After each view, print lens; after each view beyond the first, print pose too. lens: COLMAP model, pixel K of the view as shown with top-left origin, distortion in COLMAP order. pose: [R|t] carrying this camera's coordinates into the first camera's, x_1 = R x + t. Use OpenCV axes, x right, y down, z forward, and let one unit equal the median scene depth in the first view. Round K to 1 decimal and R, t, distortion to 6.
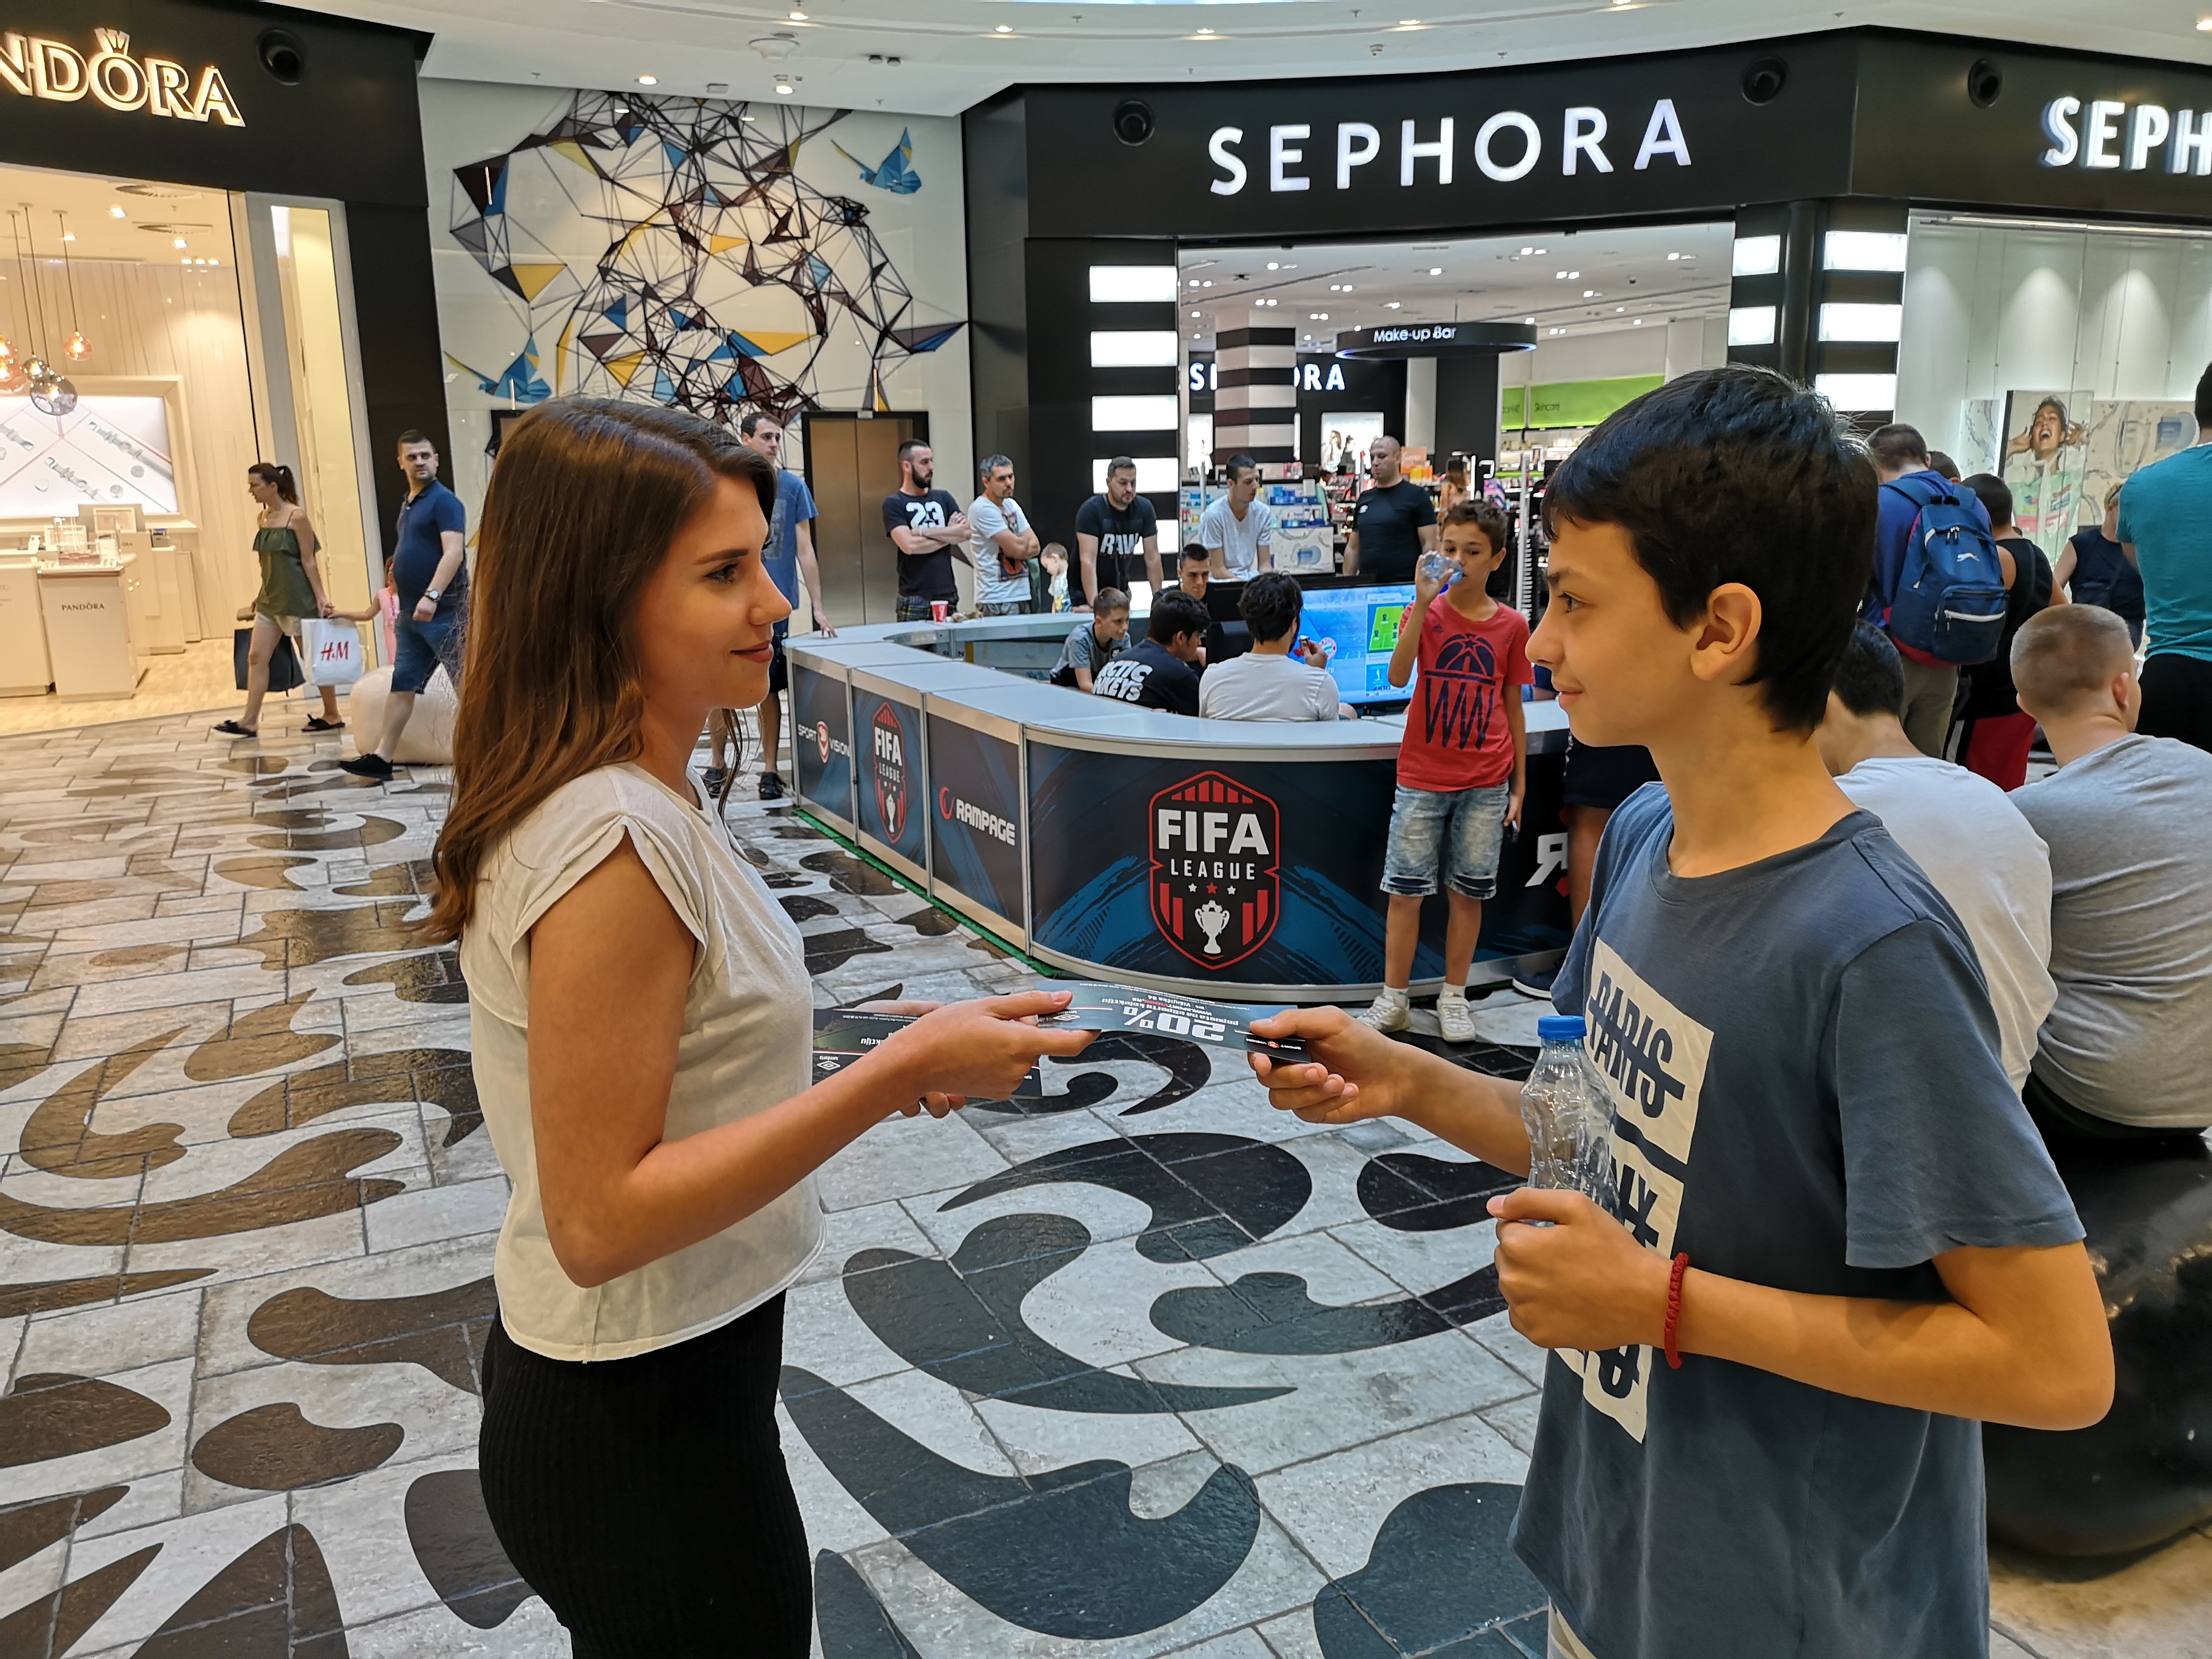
lens RADIAL K [[1696.6, 0, 1101.4], [0, 1696.6, 832.4], [0, 0, 1]] dist [0.081092, -0.075610]
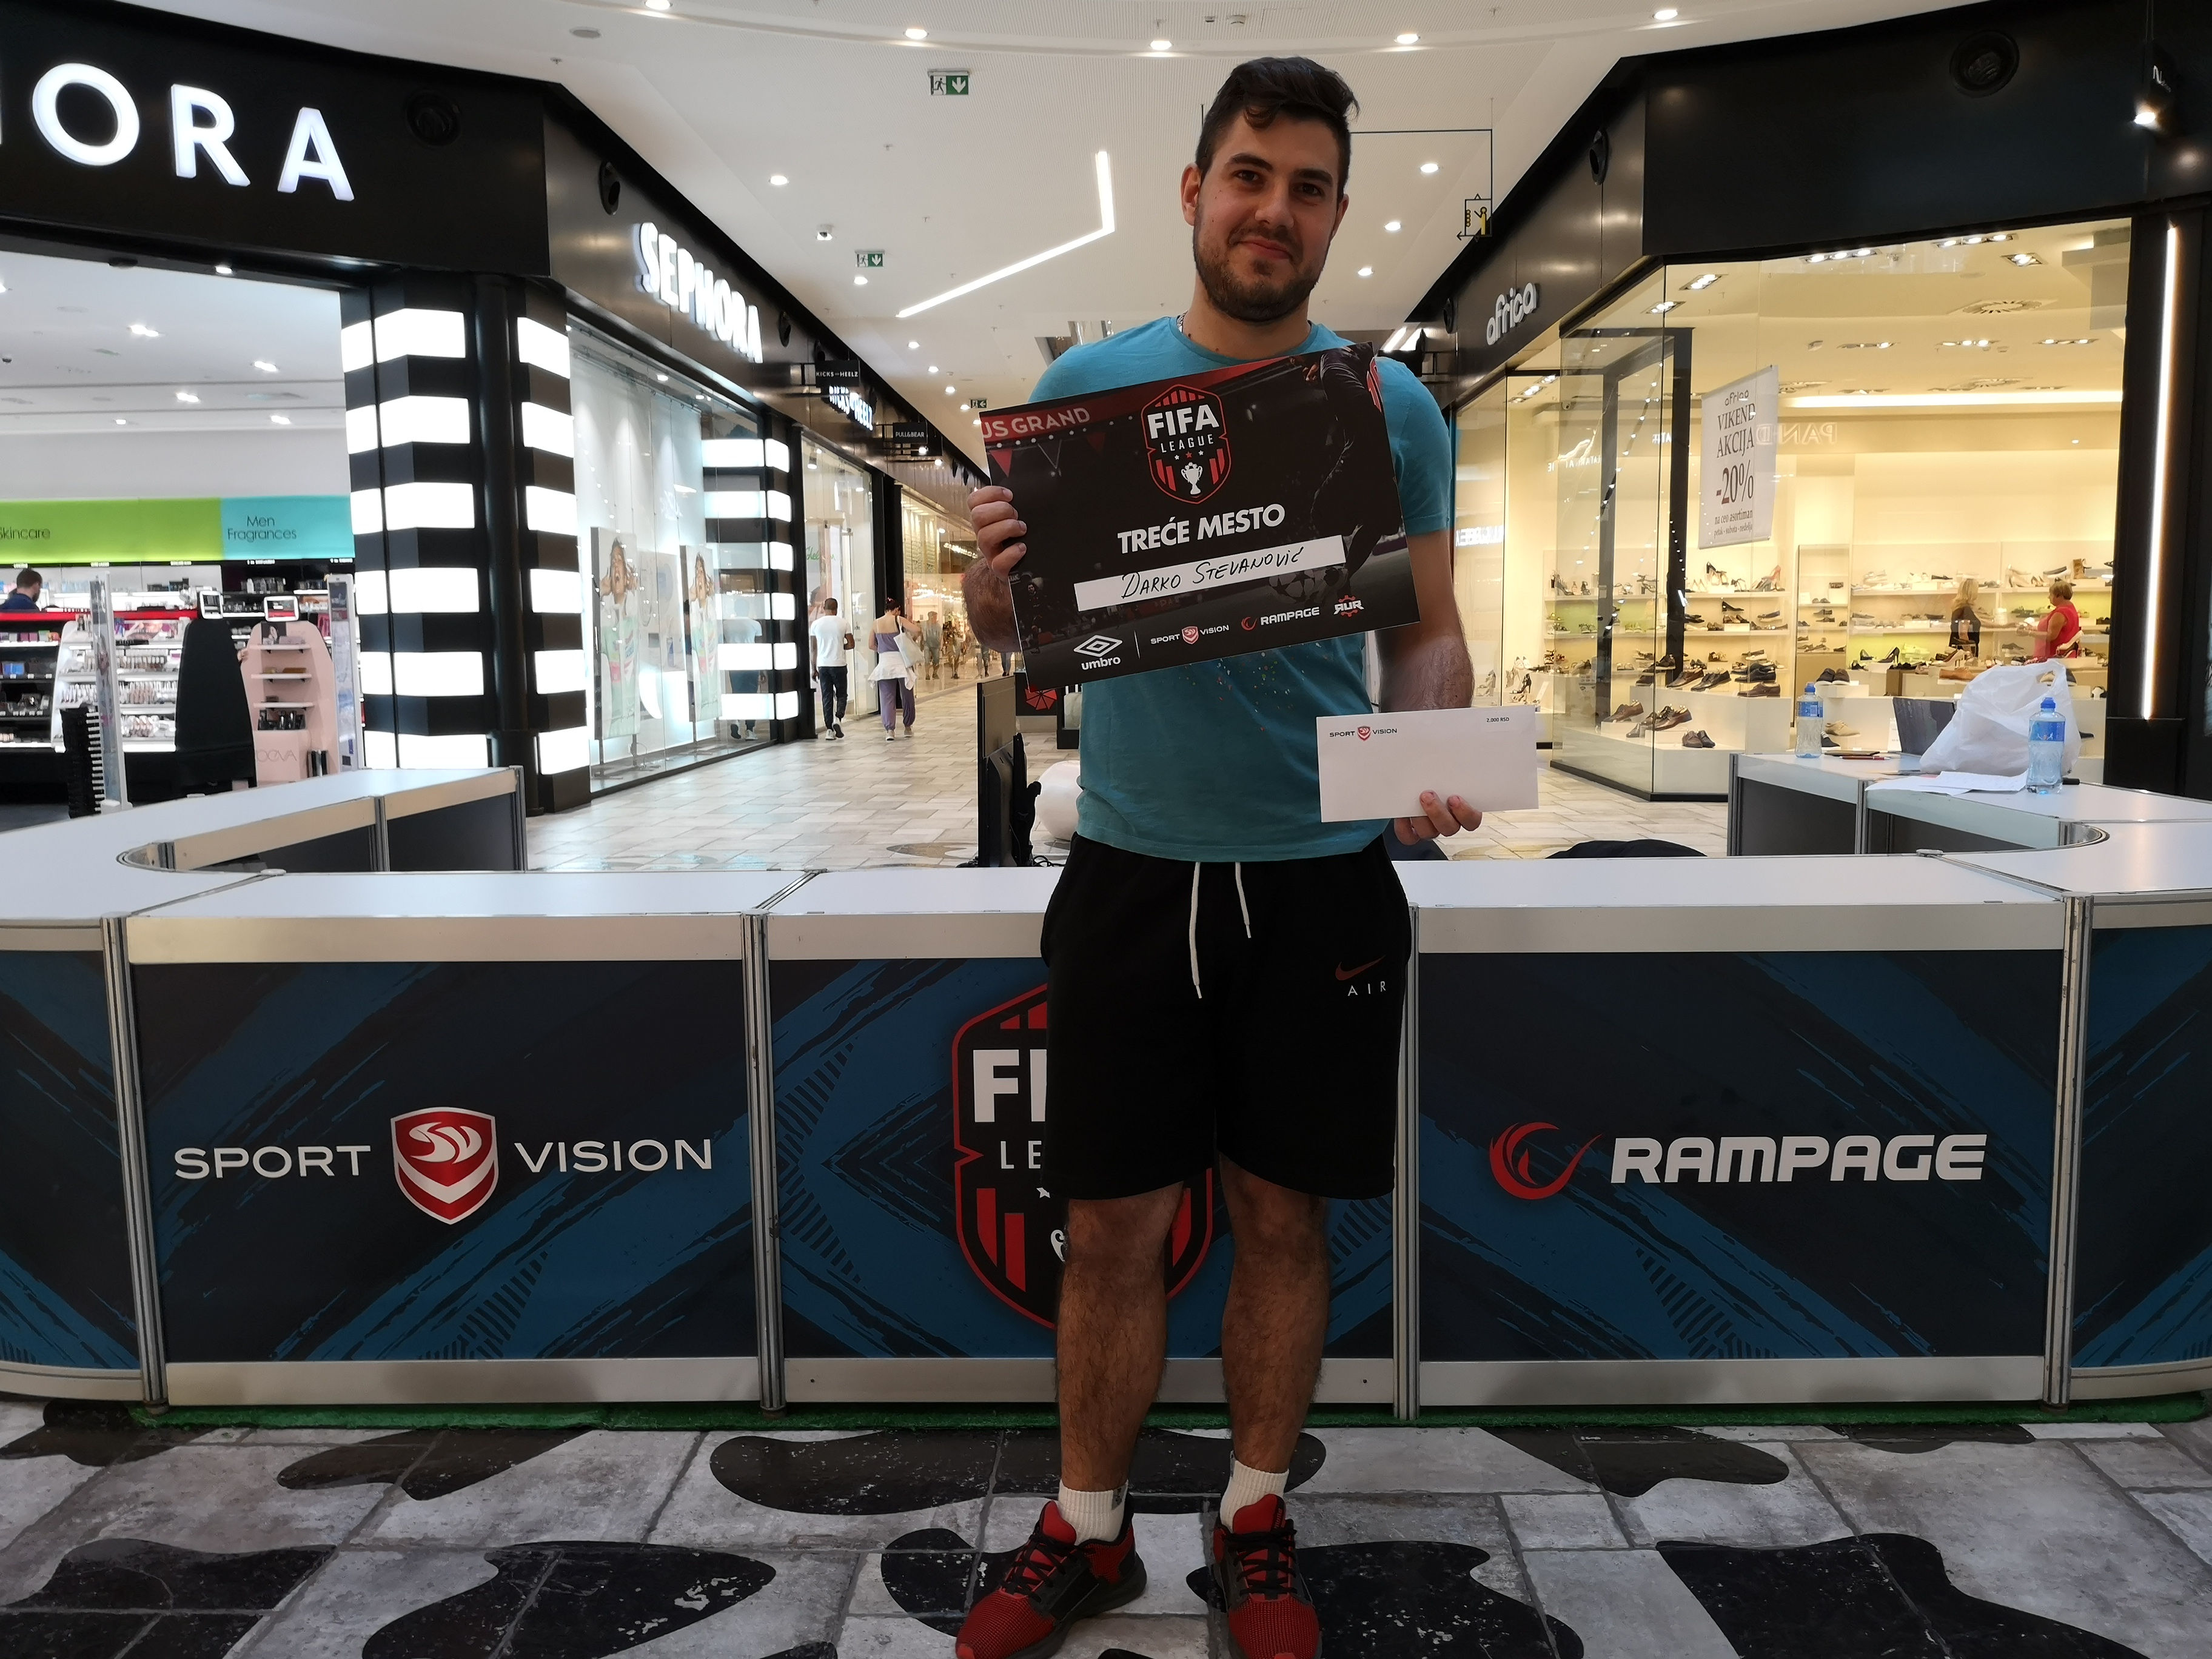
lens RADIAL K [[1786.0, 0, 1106.0], [0, 1786.0, 829.5], [0, 0, 1]] dist [-0.004168, -0.007543]
pose [[0.448458, -0.088211, 0.889441, -0.217056], [0.191312, 0.981529, 0.000884, -0.049185], [-0.873089, 0.169765, 0.457050, 0.371007]]
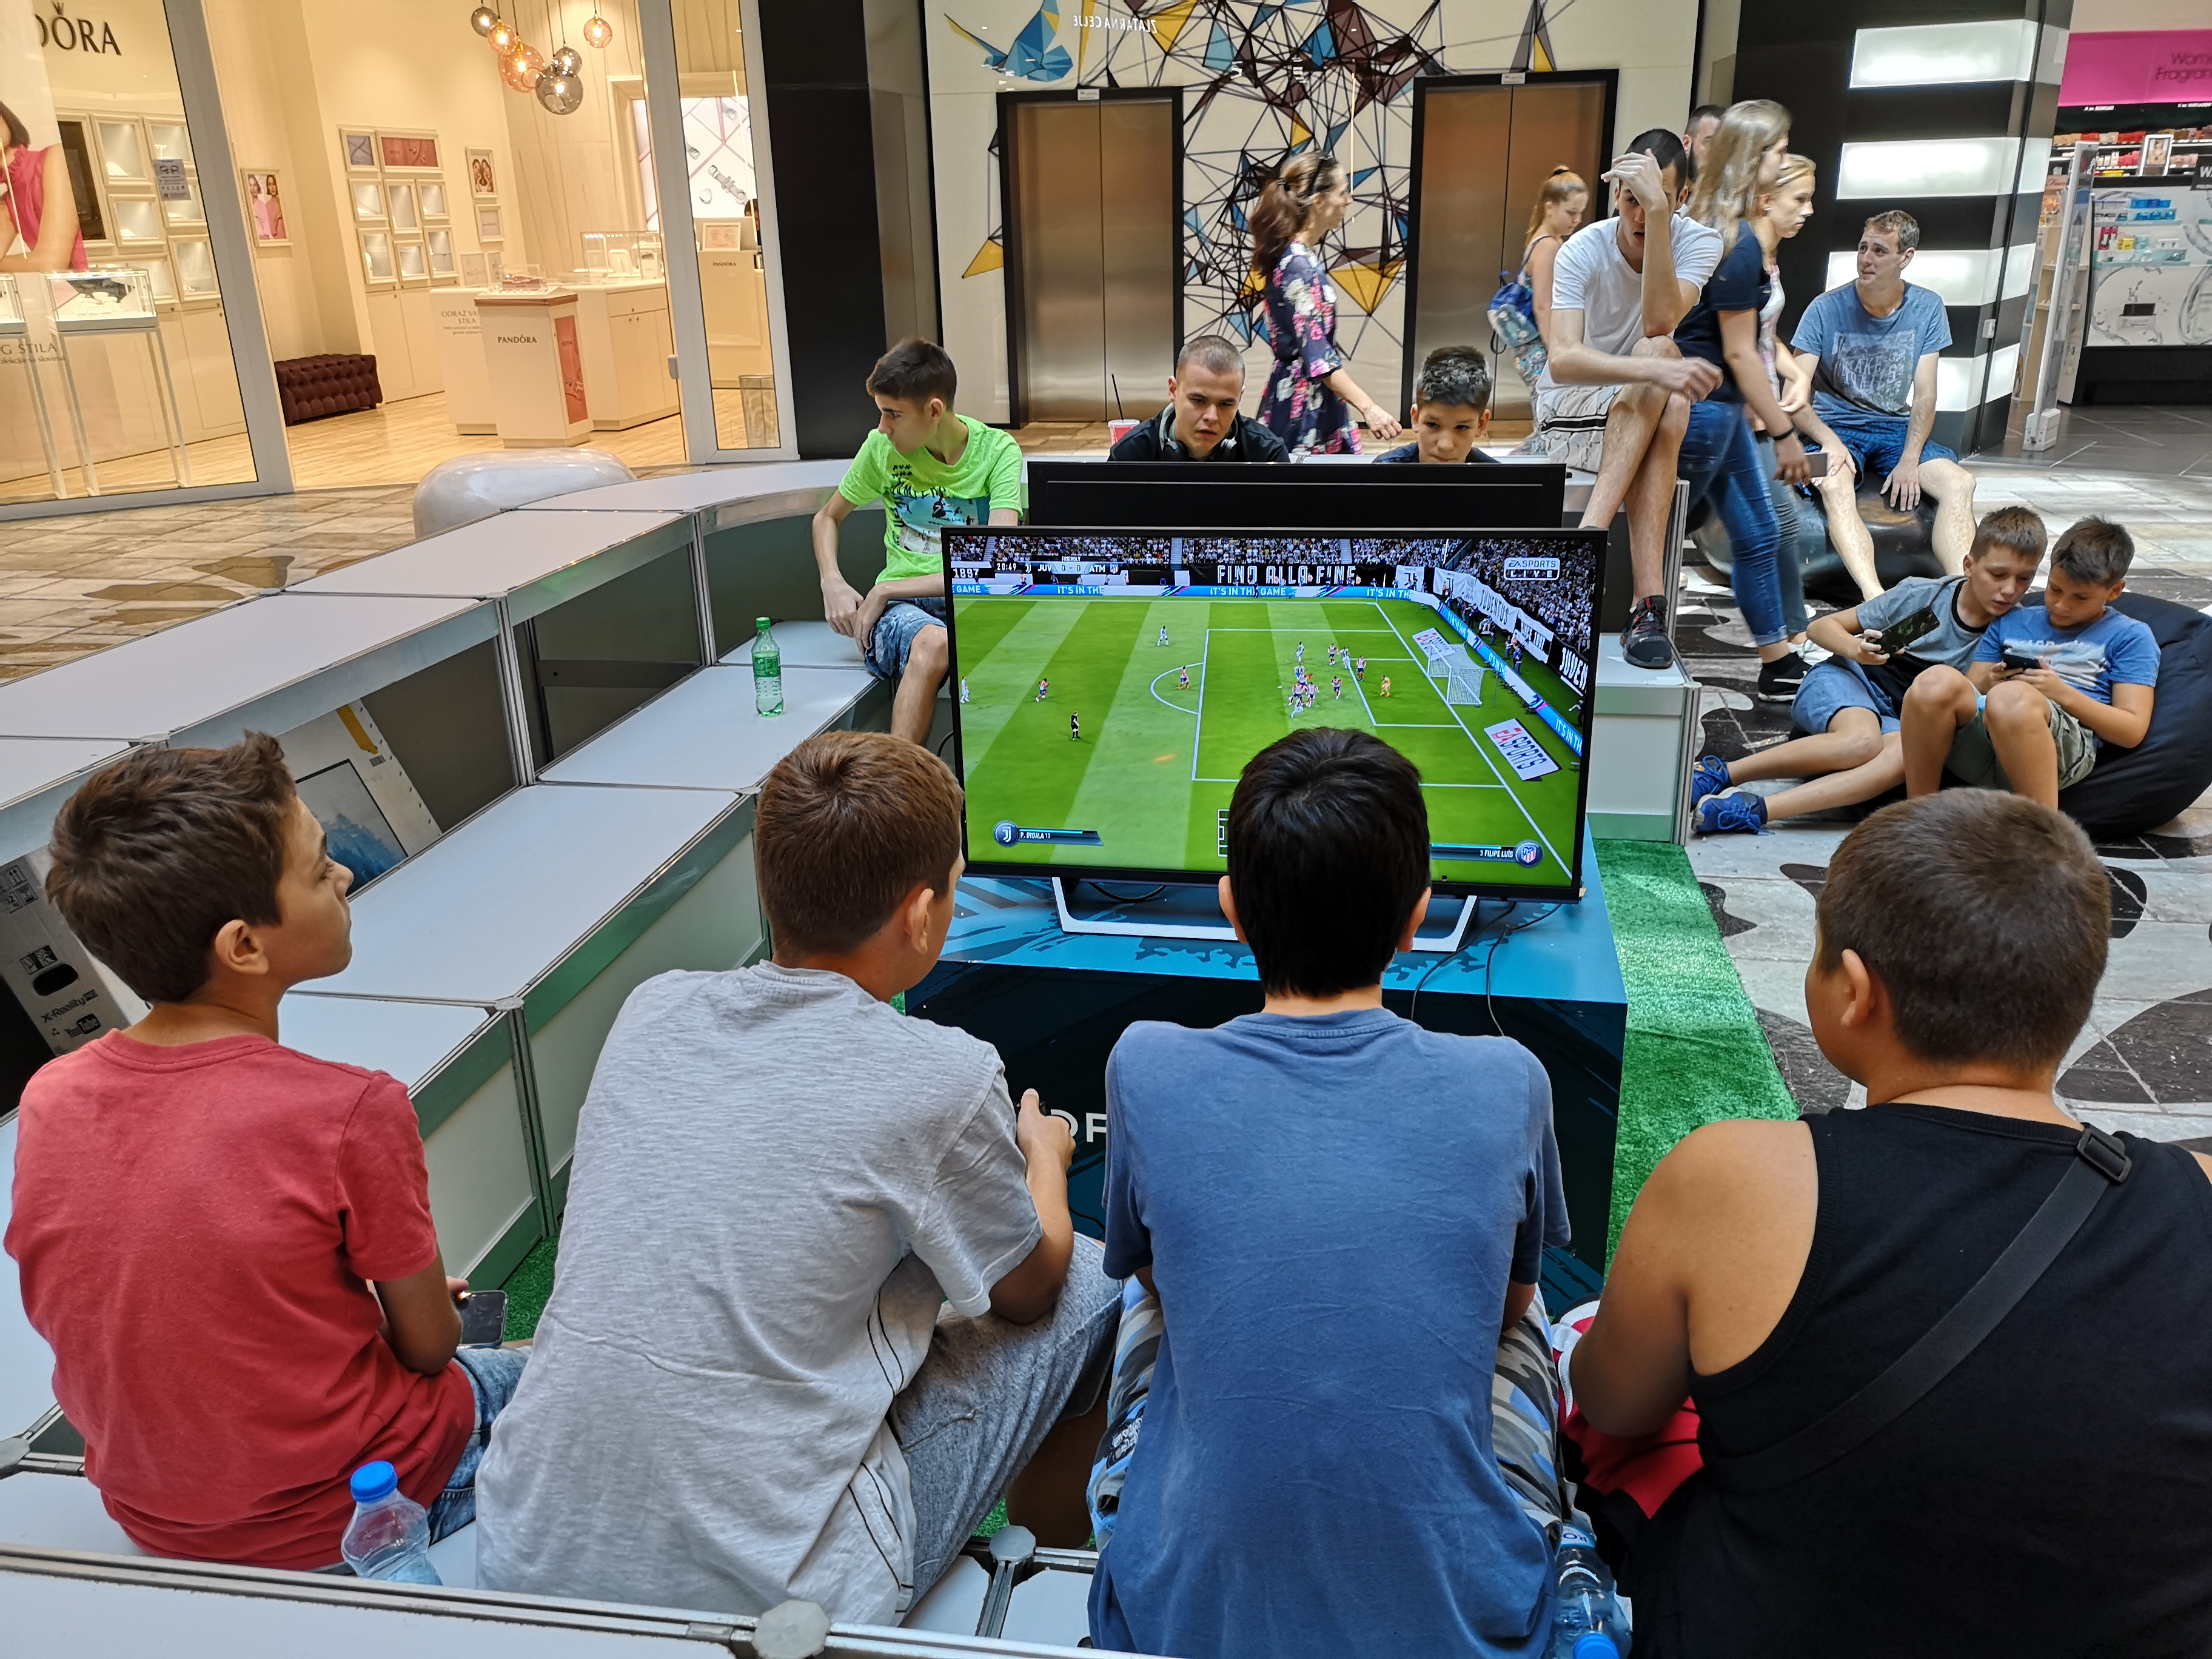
lens RADIAL K [[1715.9, 0, 1106.0], [0, 1715.9, 829.5], [0, 0, 1]] dist [0.036412, -0.005975]
pose [[0.822604, 0.195946, -0.533787, 0.157351], [-0.111440, 0.976100, 0.186576, -0.071717], [0.557588, -0.093993, 0.824779, 0.349314]]
